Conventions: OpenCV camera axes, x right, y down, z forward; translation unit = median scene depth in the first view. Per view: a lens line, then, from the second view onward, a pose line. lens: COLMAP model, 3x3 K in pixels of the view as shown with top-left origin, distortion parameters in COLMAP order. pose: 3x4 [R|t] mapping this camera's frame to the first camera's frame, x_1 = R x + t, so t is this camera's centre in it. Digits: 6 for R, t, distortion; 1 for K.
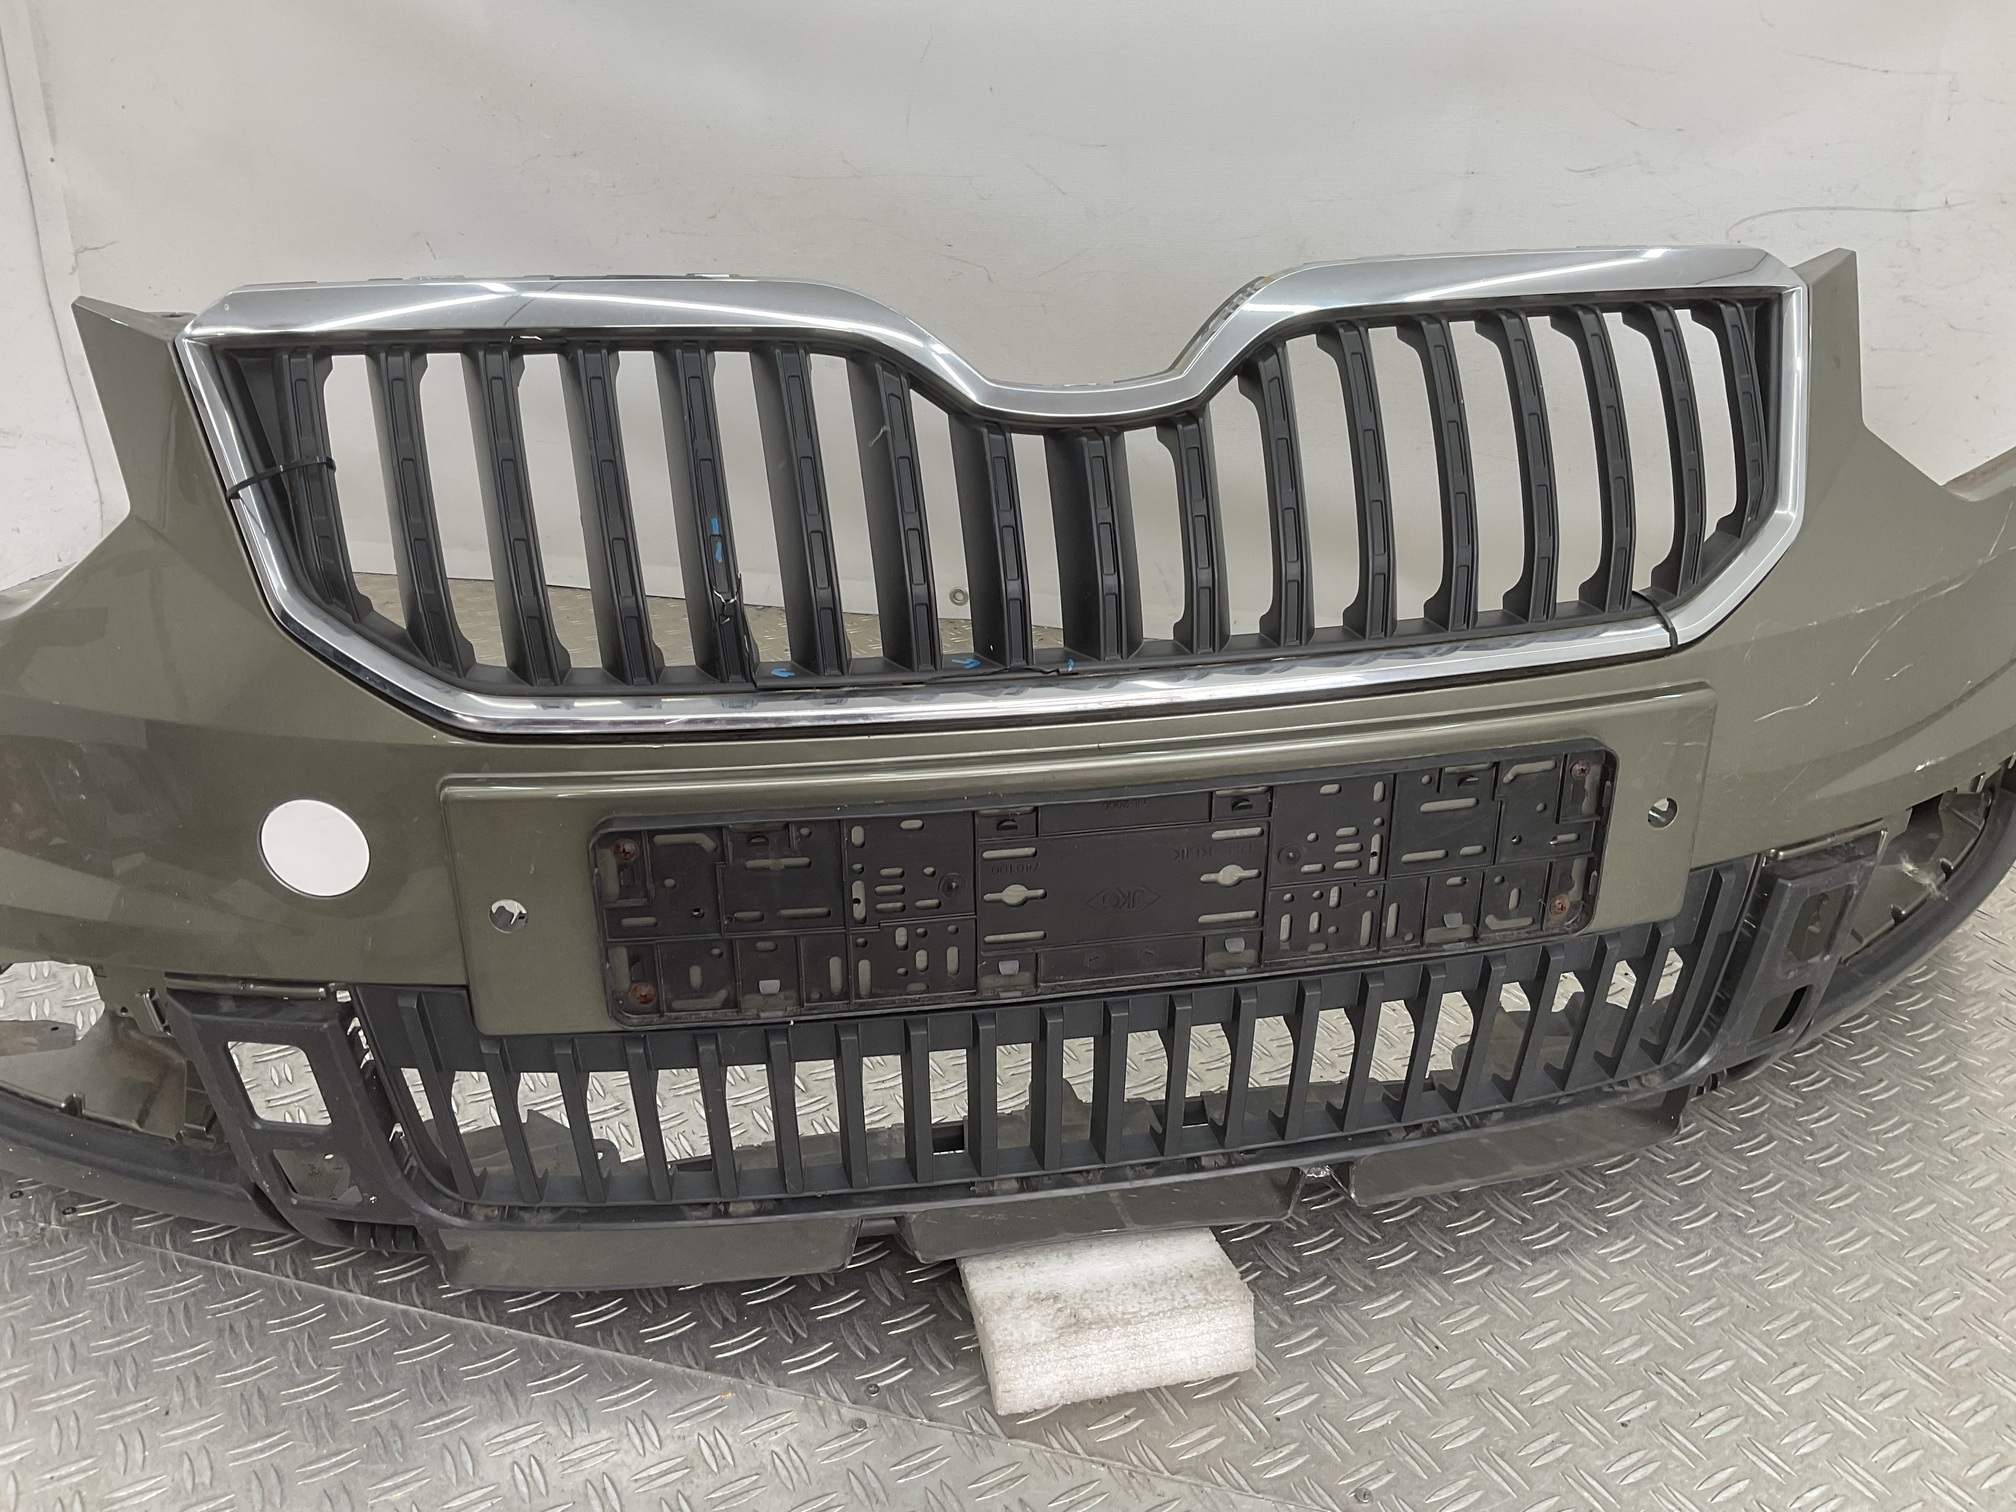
lens RADIAL K [[1632.3, 0, 995.5], [0, 1632.3, 760.8], [0, 0, 1]] dist [0.131089, -0.281586]
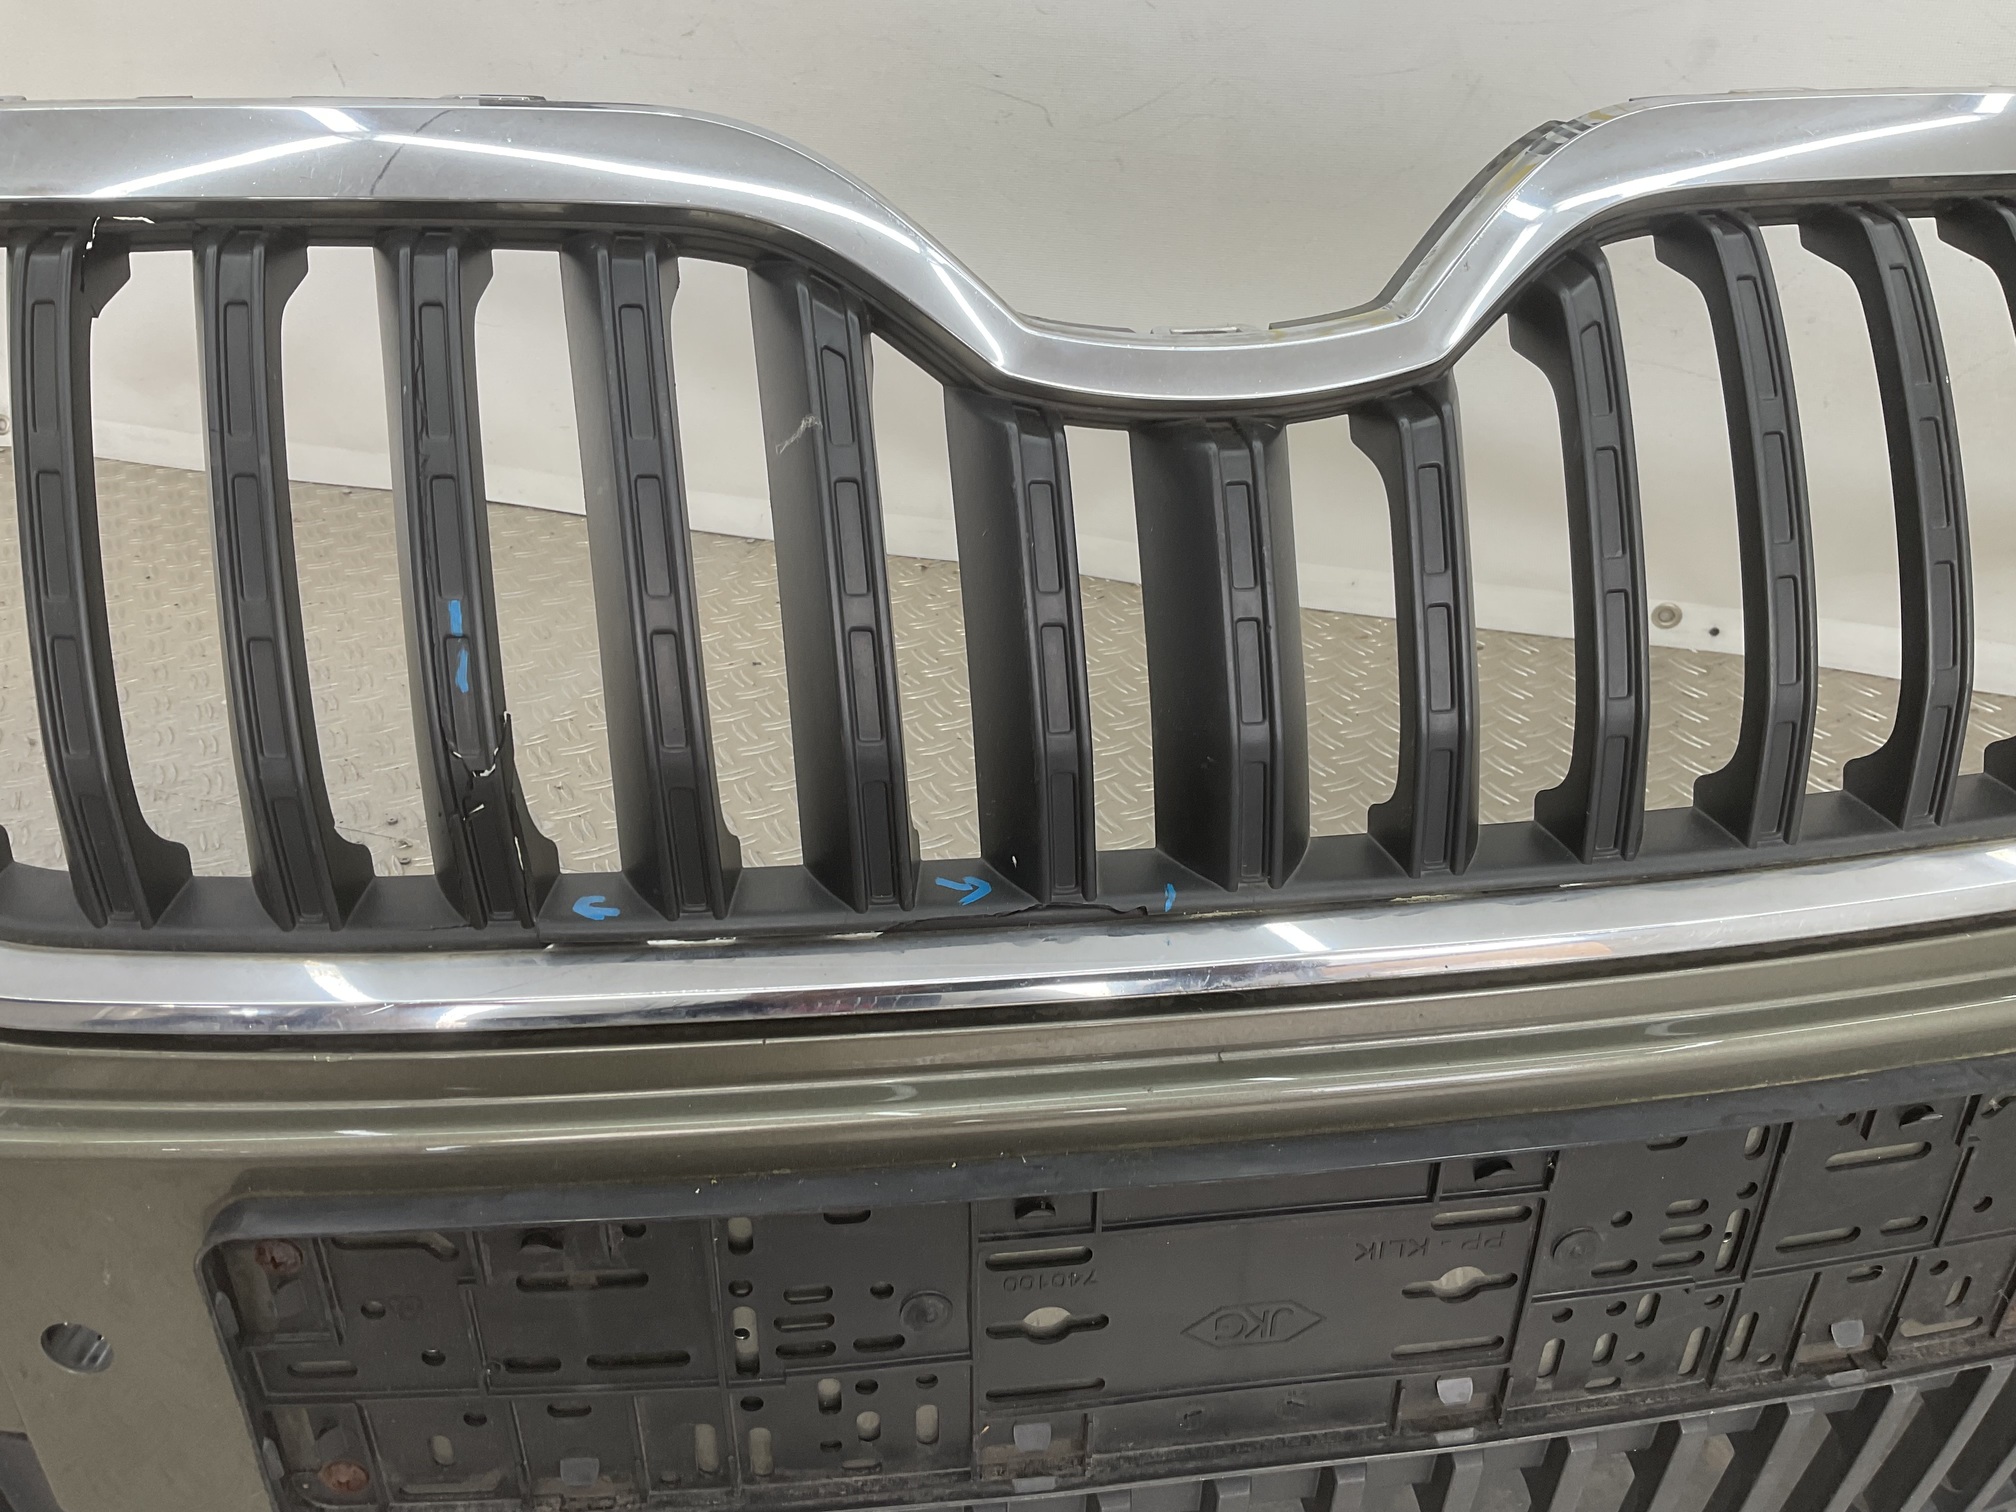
lens RADIAL K [[1632.3, 0, 995.5], [0, 1632.3, 760.8], [0, 0, 1]] dist [0.131089, -0.281586]
pose [[0.999372, 0.027487, -0.022373, 0.002215], [-0.025636, 0.996530, 0.079186, -0.136170], [0.024472, -0.078562, 0.996609, 0.484550]]
